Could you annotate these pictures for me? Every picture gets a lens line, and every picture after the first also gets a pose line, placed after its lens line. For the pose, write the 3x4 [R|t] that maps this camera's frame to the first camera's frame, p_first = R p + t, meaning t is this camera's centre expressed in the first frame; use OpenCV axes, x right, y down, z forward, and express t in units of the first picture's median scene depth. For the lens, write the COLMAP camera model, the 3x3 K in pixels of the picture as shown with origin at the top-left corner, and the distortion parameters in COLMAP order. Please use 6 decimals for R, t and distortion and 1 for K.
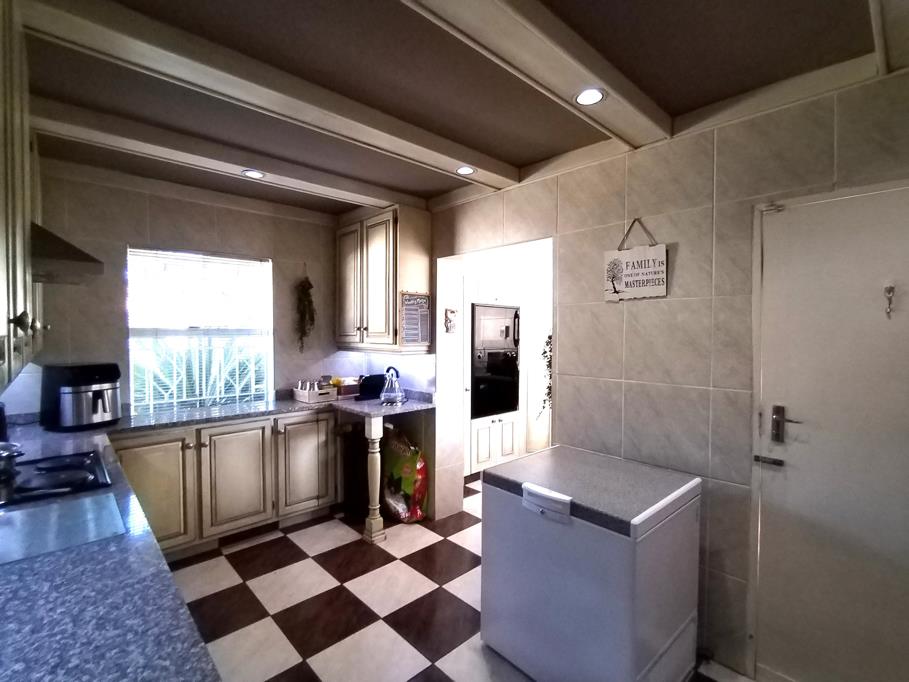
lens RADIAL K [[429.5, 0, 452.5], [0, 429.5, 339.7], [0, 0, 1]] dist [-0.000539, -0.007918]
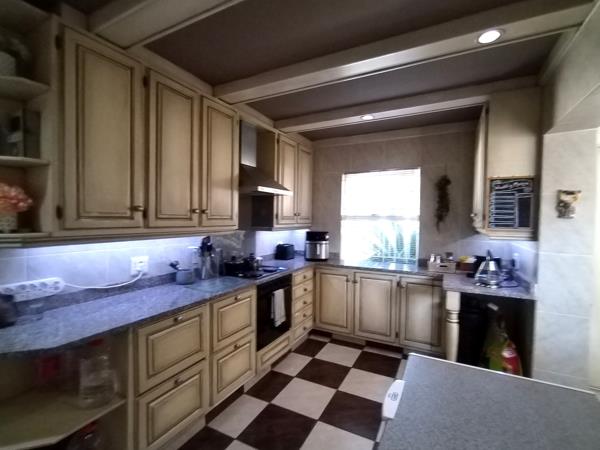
lens RADIAL K [[283.5, 0, 298.7], [0, 283.5, 224.1], [0, 0, 1]] dist [-0.000539, -0.007918]
pose [[0.333021, 0.019044, -0.942727, 0.366090], [-0.028116, 0.999552, 0.010260, 0.005358], [0.942500, 0.023089, 0.333407, 0.337544]]
